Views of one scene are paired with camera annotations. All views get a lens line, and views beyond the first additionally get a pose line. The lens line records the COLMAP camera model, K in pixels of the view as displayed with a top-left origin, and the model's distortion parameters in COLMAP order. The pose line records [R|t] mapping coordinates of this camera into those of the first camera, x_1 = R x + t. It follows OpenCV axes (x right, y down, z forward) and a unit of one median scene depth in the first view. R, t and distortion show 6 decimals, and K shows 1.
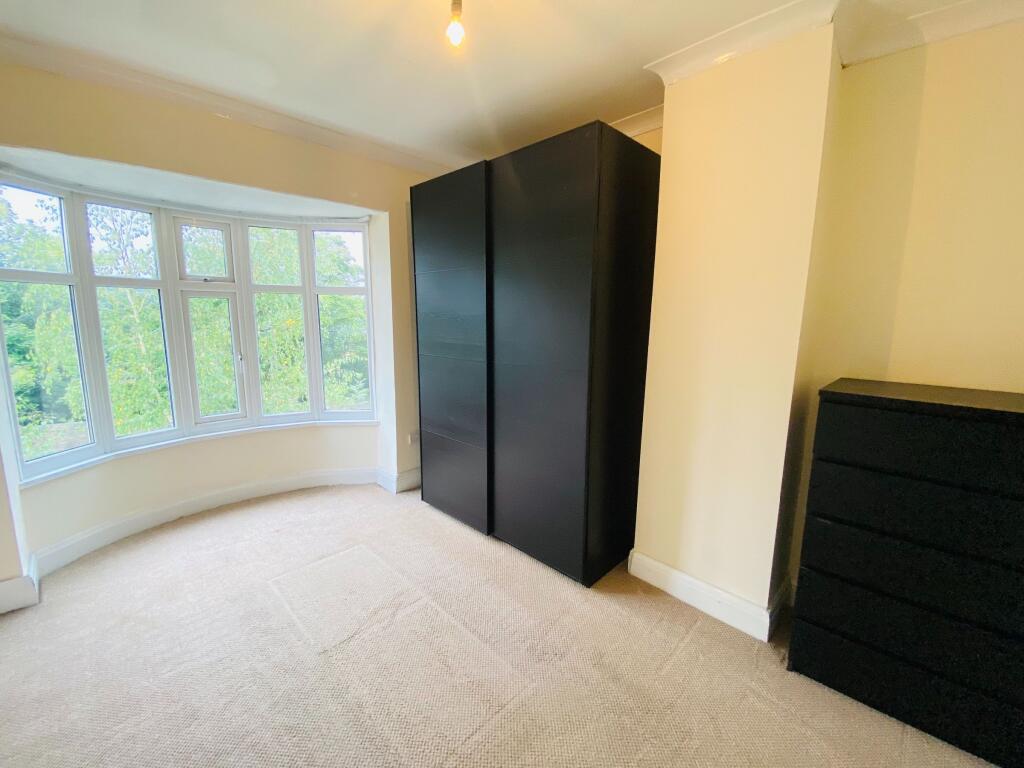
lens RADIAL K [[424.0, 0, 511.0], [0, 424.0, 384.4], [0, 0, 1]] dist [0.000763, -0.000127]
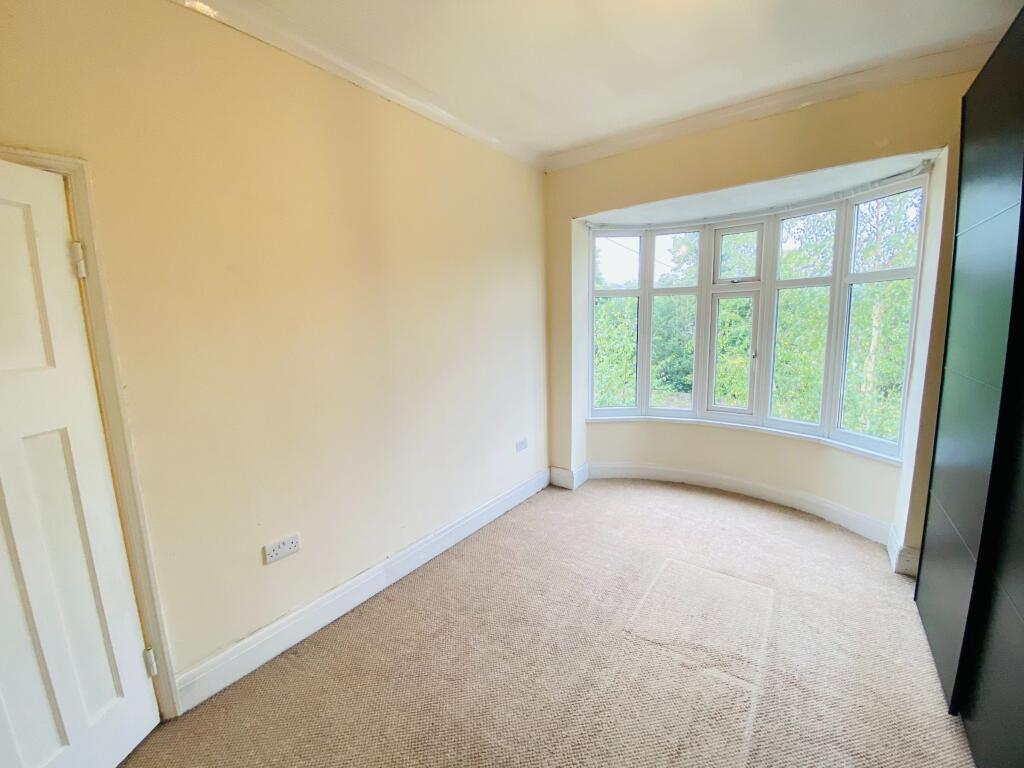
lens RADIAL K [[424.0, 0, 511.0], [0, 424.0, 384.4], [0, 0, 1]] dist [0.000763, -0.000127]
pose [[0.159023, 0.138787, -0.977471, 0.309702], [-0.132377, 0.984127, 0.118196, -0.043539], [0.978360, 0.110599, 0.174872, 0.307077]]
